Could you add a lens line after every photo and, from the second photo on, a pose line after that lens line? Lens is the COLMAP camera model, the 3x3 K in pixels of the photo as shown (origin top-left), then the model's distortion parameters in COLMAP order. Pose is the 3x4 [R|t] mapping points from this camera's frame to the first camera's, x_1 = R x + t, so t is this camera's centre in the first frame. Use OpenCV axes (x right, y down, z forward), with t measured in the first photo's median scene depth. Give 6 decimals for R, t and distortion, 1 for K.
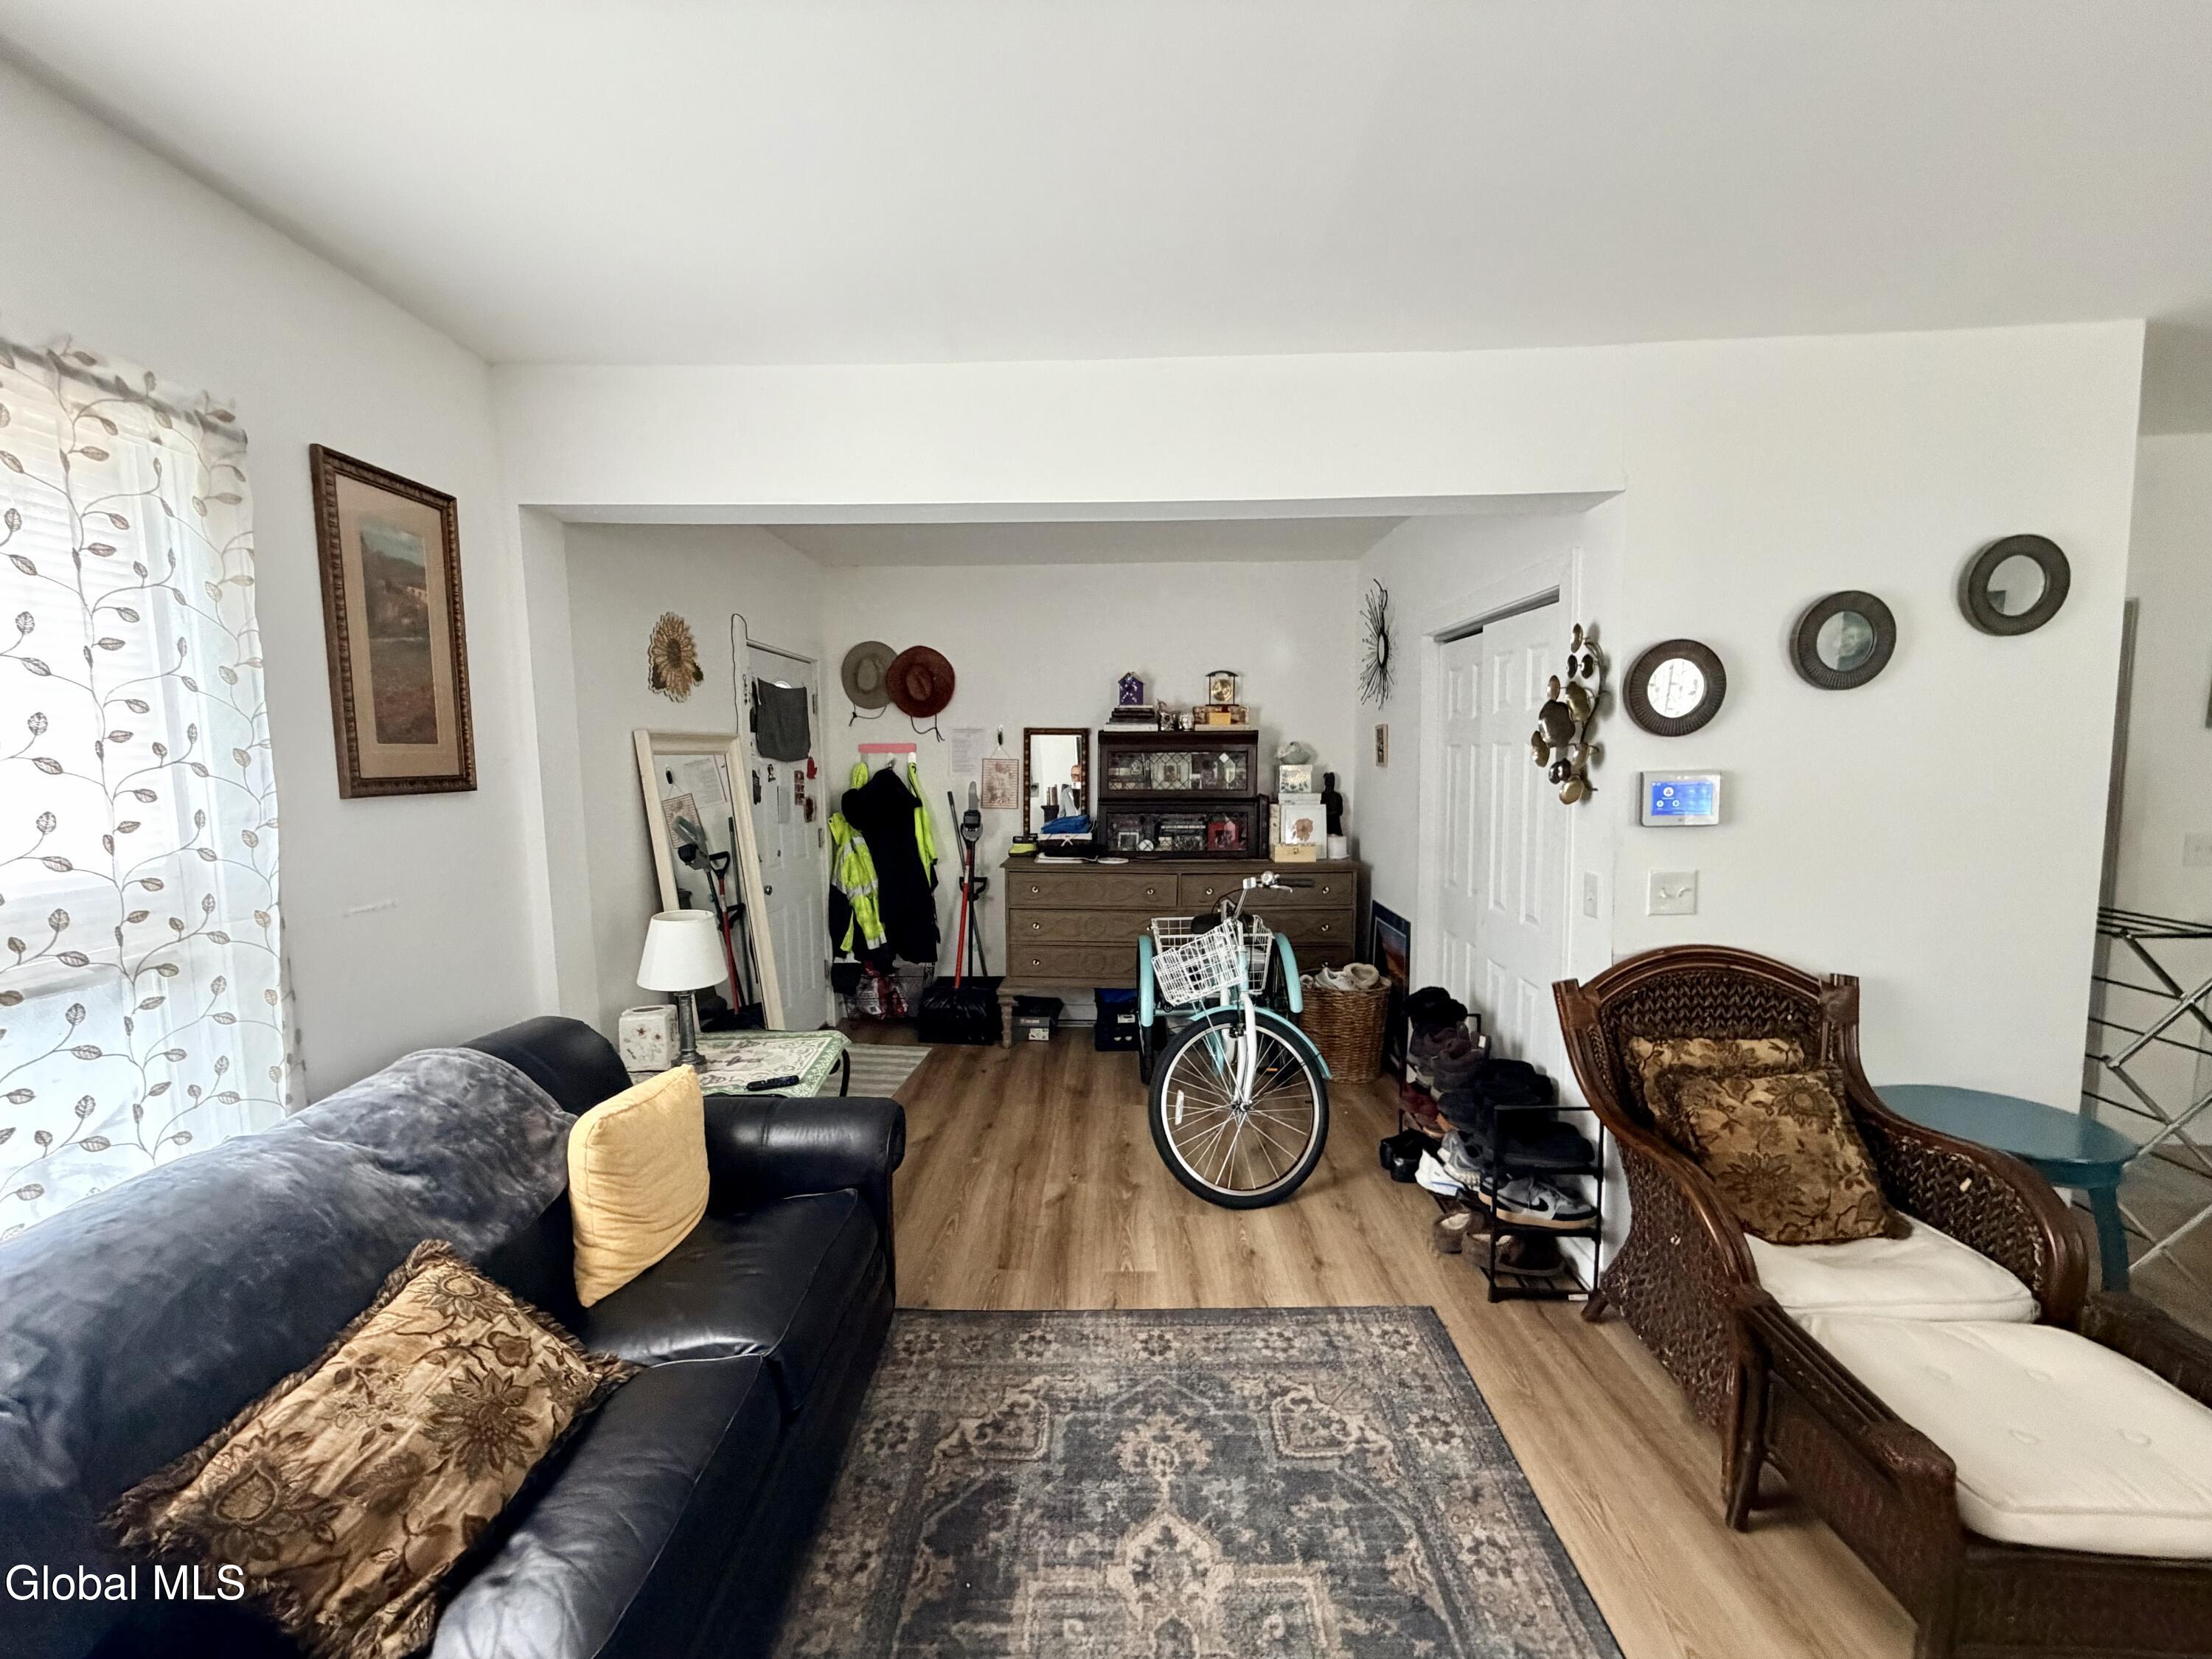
lens RADIAL K [[877.6, 0, 1106.0], [0, 877.6, 829.5], [0, 0, 1]] dist [0.003650, 0.000487]
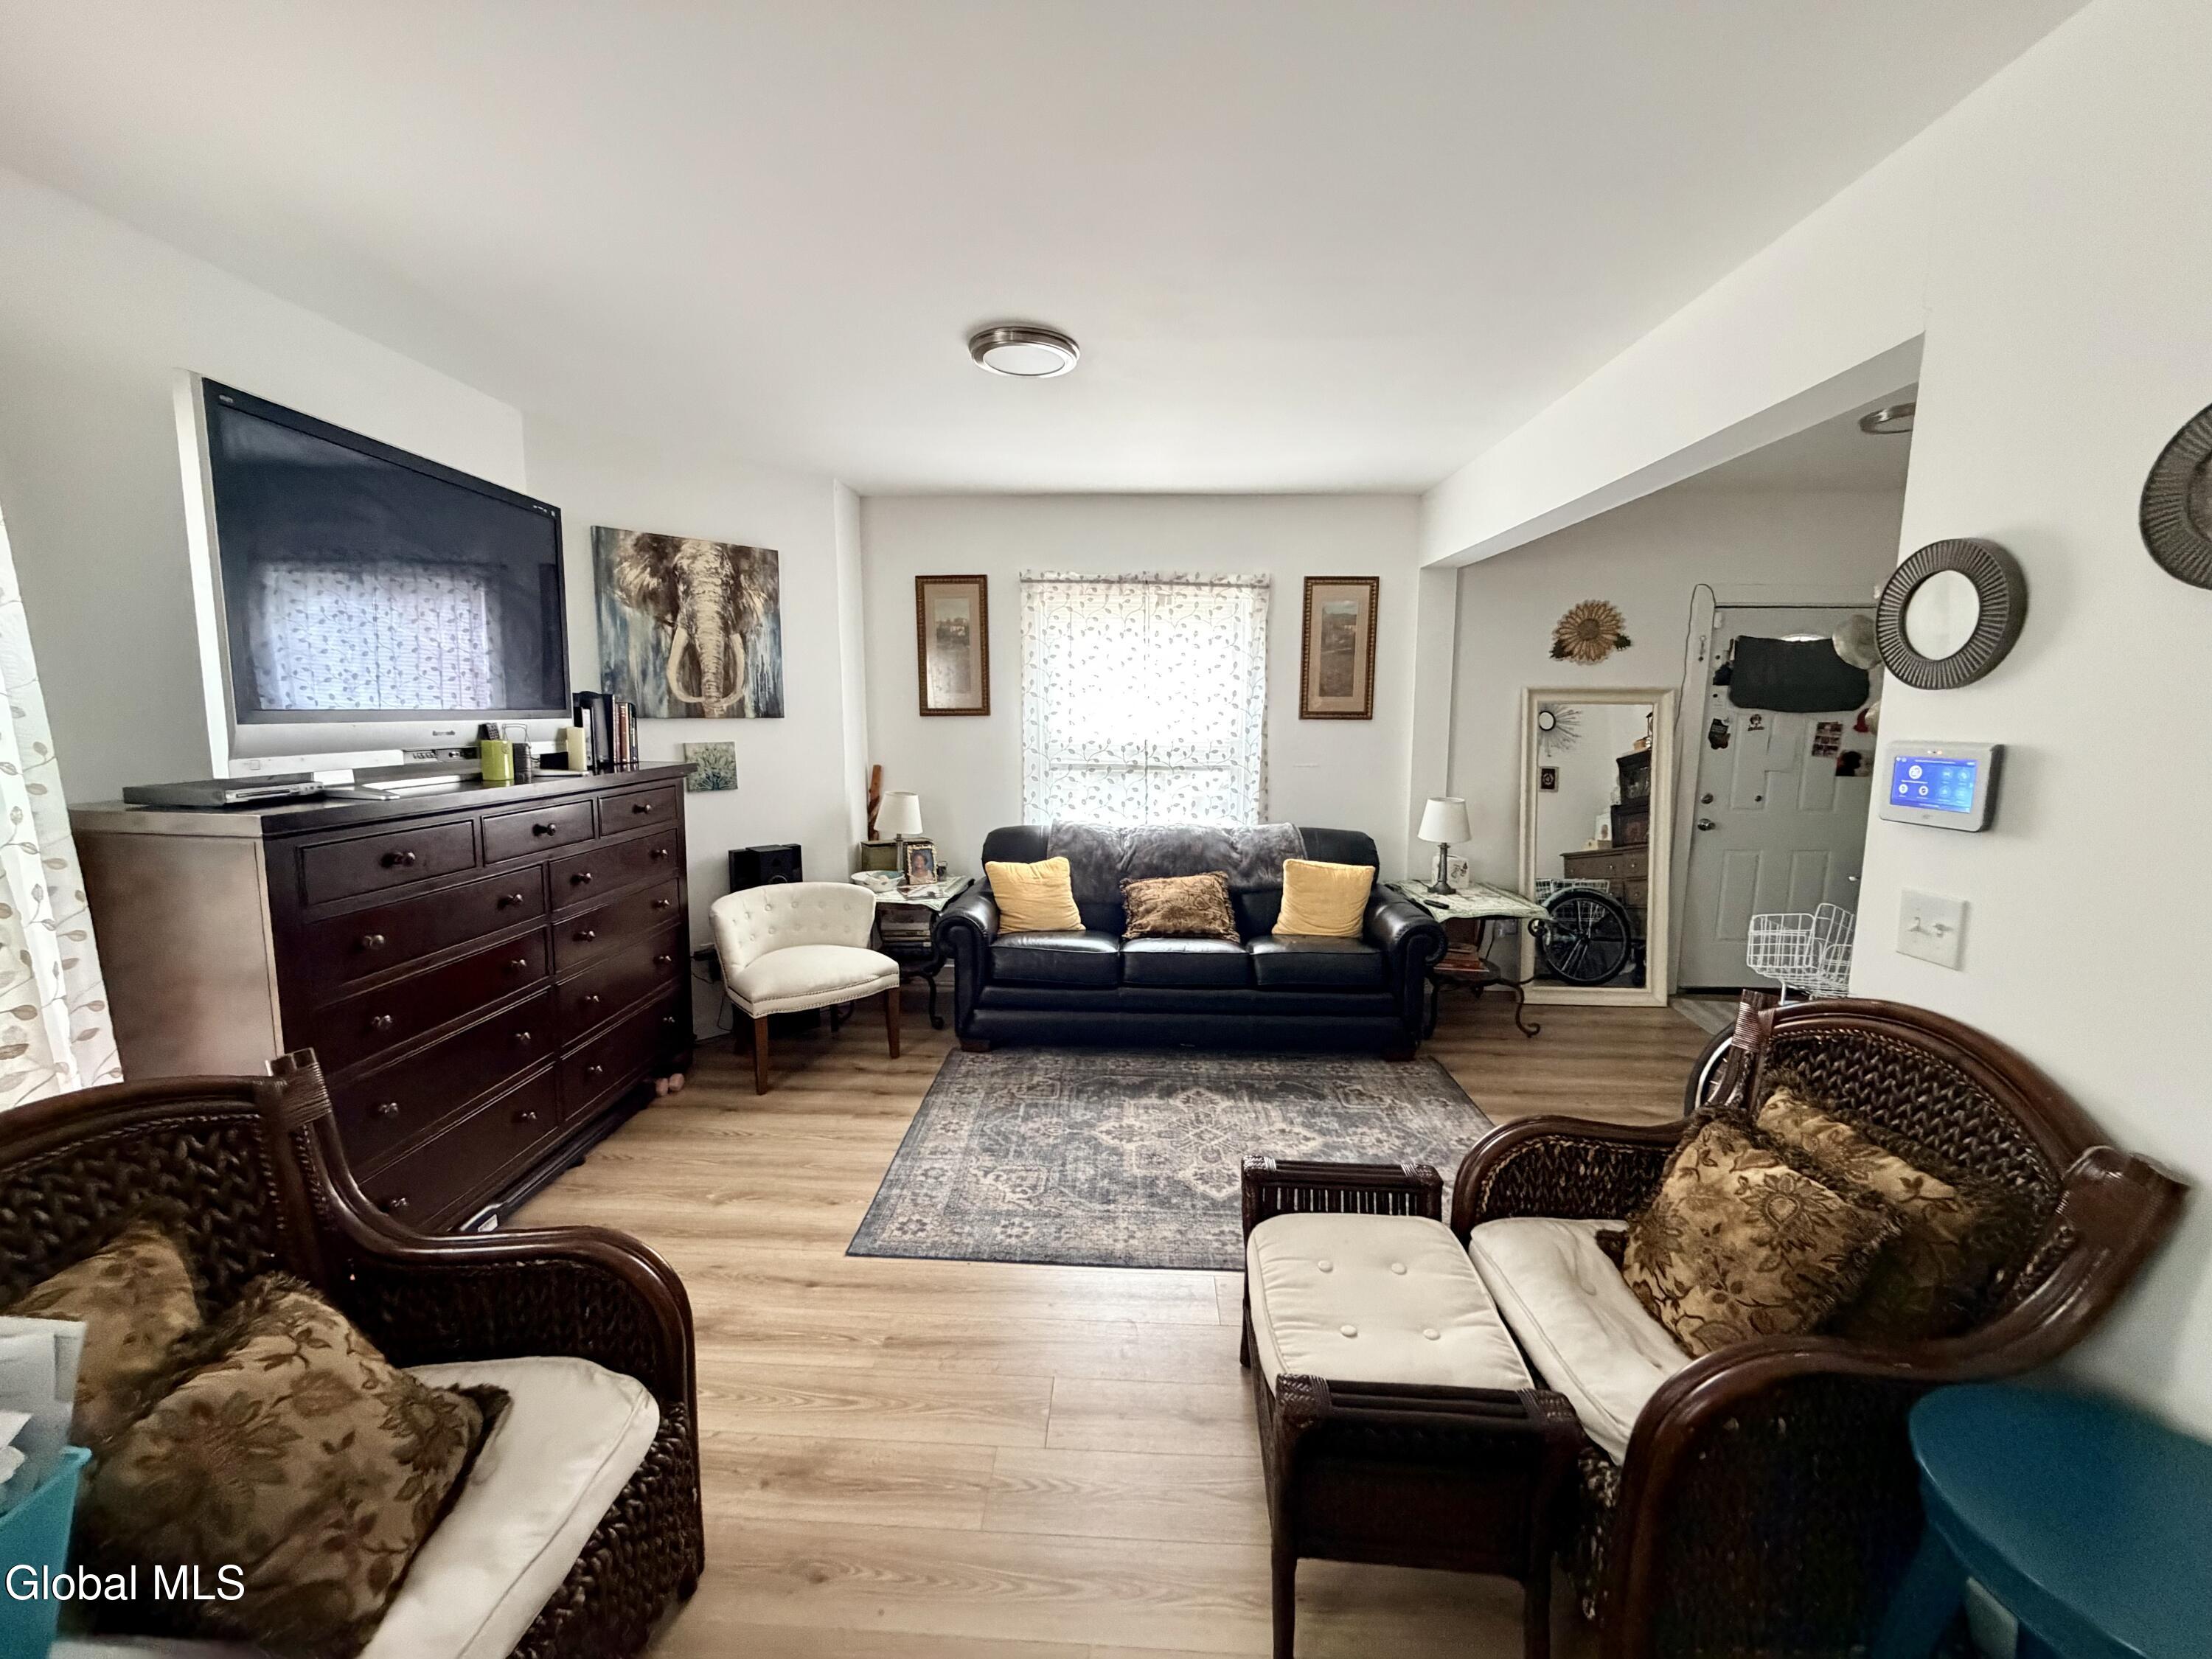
lens RADIAL K [[877.6, 0, 1106.0], [0, 877.6, 829.5], [0, 0, 1]] dist [0.003650, 0.000487]
pose [[-0.005401, 0.152006, -0.988365, 1.404609], [-0.094230, 0.983904, 0.151835, -0.046395], [0.995536, 0.093954, 0.009010, 0.404388]]
